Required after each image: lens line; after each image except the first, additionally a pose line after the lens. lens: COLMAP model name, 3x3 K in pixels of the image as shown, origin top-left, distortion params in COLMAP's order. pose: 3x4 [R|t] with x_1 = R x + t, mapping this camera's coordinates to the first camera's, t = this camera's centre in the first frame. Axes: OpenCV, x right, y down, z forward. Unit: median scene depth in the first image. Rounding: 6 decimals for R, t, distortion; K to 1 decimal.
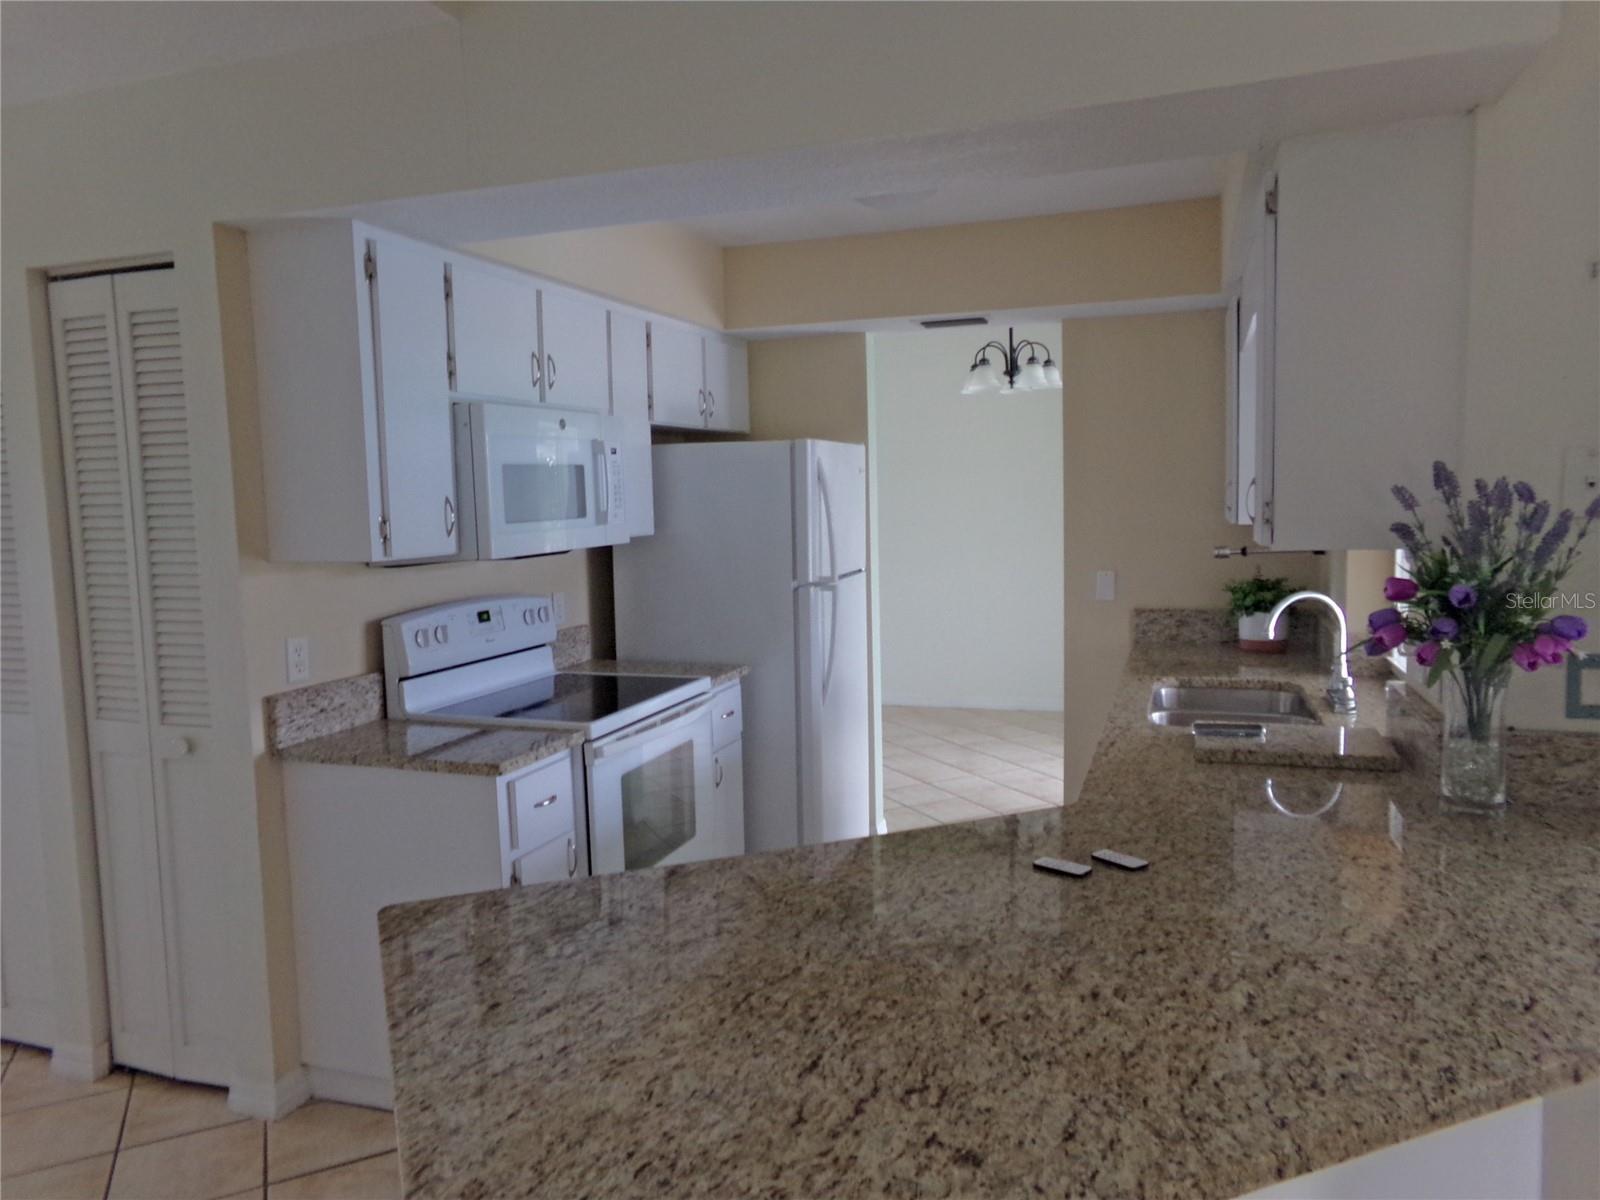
lens RADIAL K [[1124.0, 0, 785.0], [0, 1124.0, 603.7], [0, 0, 1]] dist [-0.055356, 0.133336]
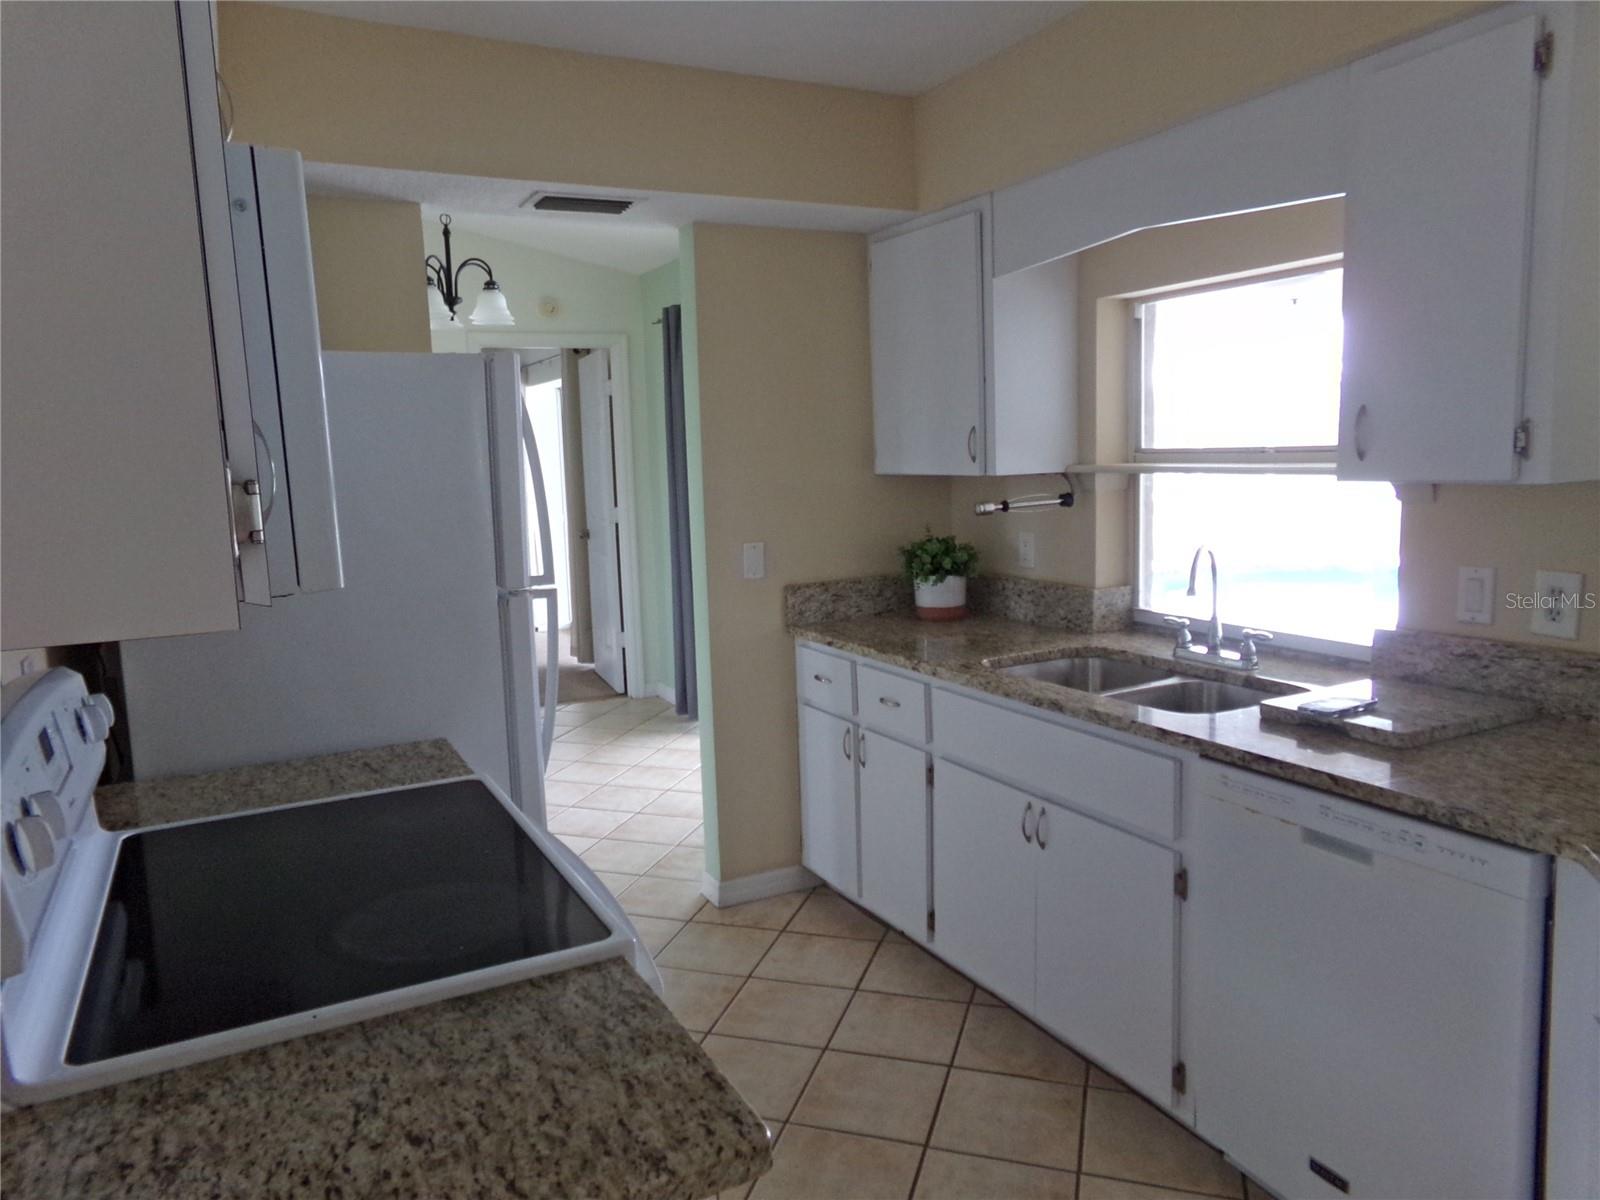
lens RADIAL K [[1124.0, 0, 785.0], [0, 1124.0, 603.7], [0, 0, 1]] dist [-0.055356, 0.133336]
pose [[0.691461, -0.096476, 0.715942, -0.321337], [0.085506, 0.995006, 0.051499, -0.028120], [-0.717335, 0.025608, 0.696257, 0.468497]]
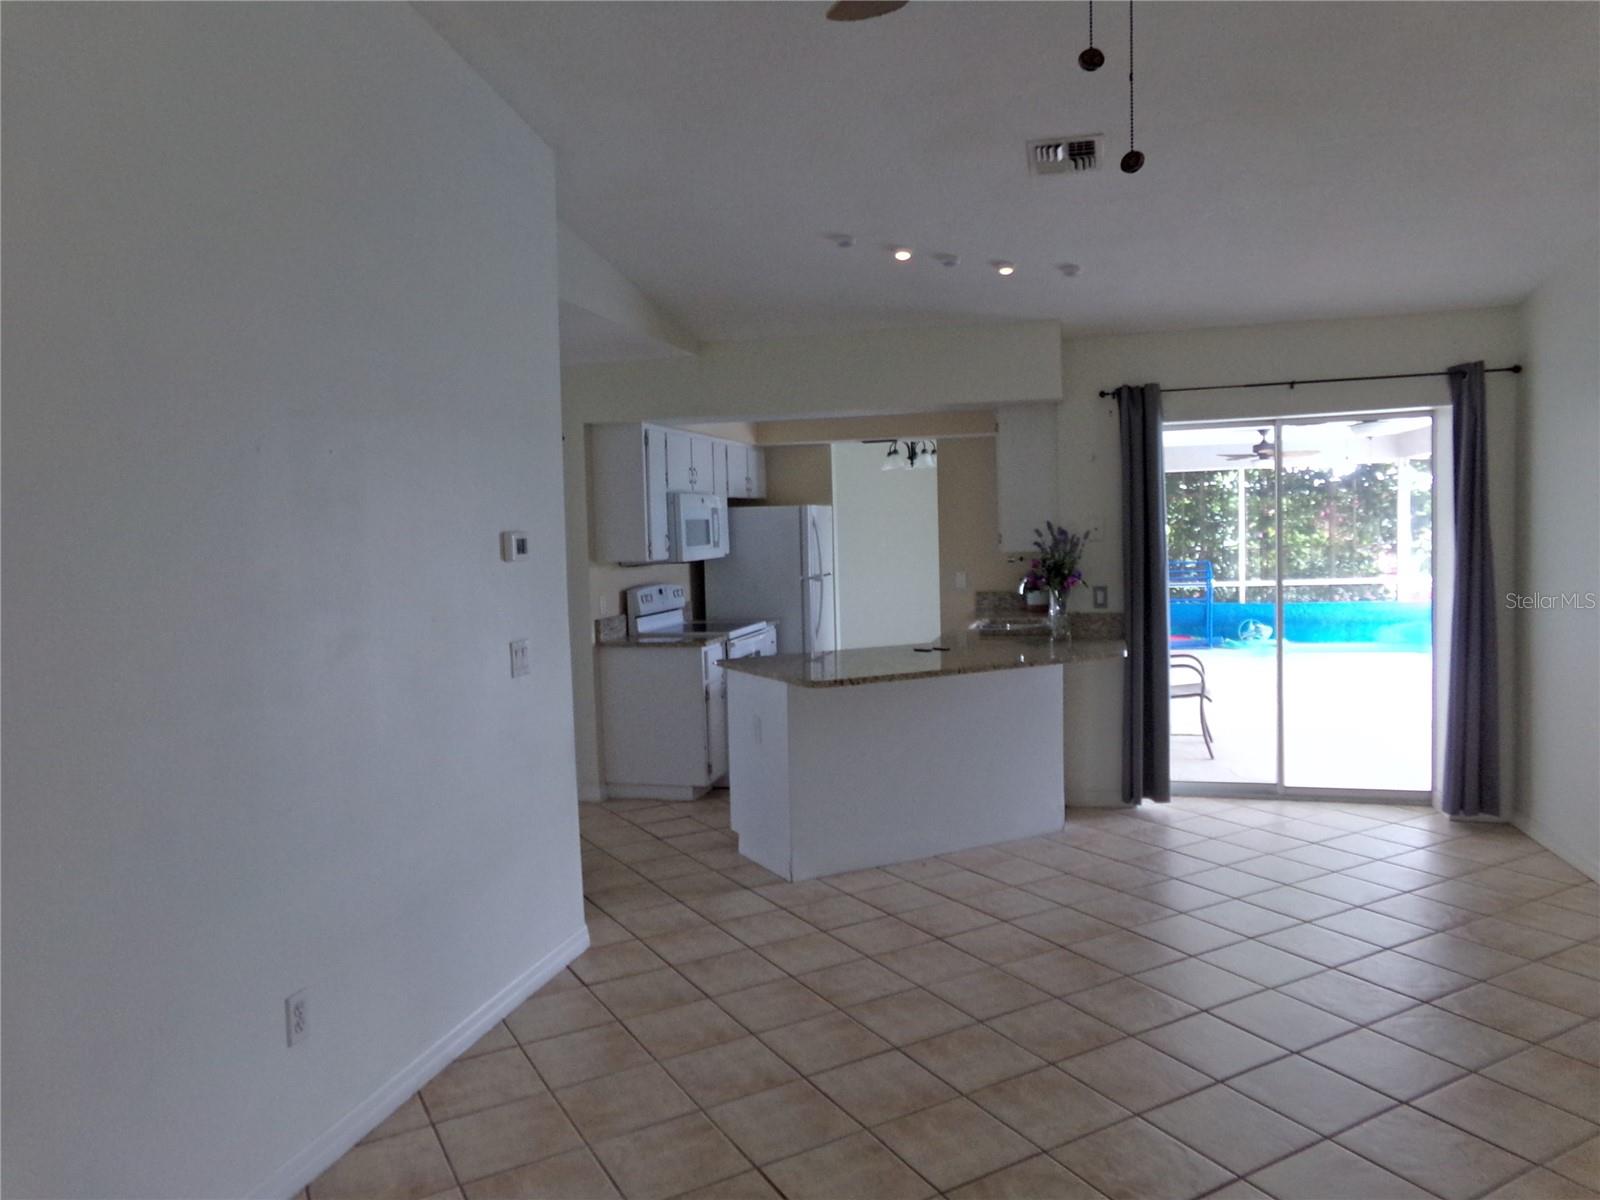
lens RADIAL K [[1124.0, 0, 785.0], [0, 1124.0, 603.7], [0, 0, 1]] dist [-0.055356, 0.133336]
pose [[0.997035, -0.009815, 0.076324, -0.170346], [0.012319, 0.999399, -0.032413, 0.090008], [-0.075960, 0.033258, 0.996556, -0.948859]]
